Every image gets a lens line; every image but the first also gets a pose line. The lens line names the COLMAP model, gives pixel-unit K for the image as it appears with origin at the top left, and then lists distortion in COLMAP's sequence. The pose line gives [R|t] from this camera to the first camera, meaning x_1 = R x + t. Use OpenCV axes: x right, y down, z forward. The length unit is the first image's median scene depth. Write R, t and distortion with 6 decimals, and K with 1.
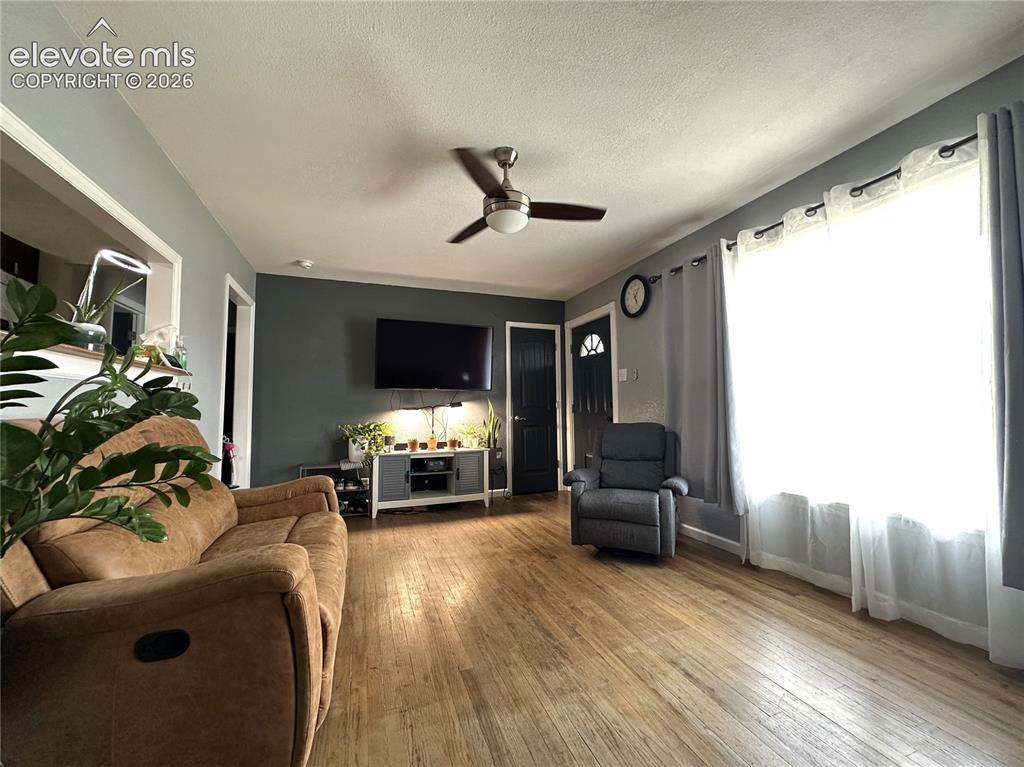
lens RADIAL K [[416.8, 0, 514.8], [0, 416.8, 387.3], [0, 0, 1]] dist [-0.003437, 0.000003]
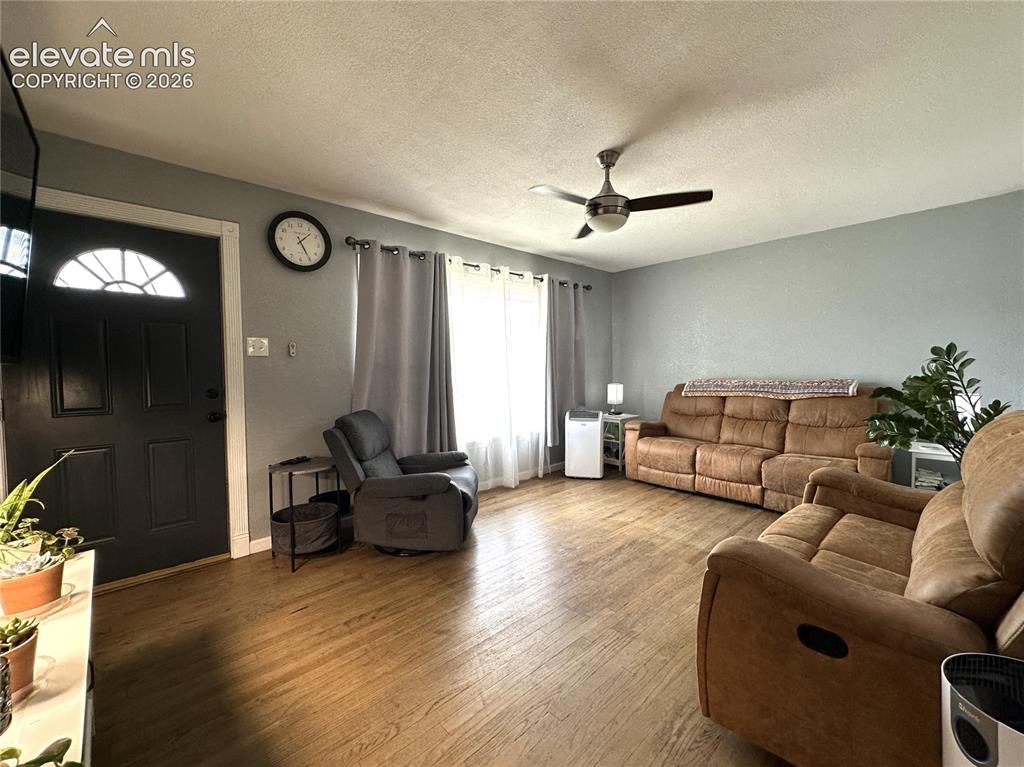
lens RADIAL K [[416.8, 0, 514.9], [0, 416.8, 383.7], [0, 0, 1]] dist [-0.003437, 0.000003]
pose [[-0.393011, -0.021619, 0.919280, -0.542806], [-0.031773, 0.999446, 0.009920, 0.010233], [-0.918985, -0.025309, -0.393480, 0.955492]]
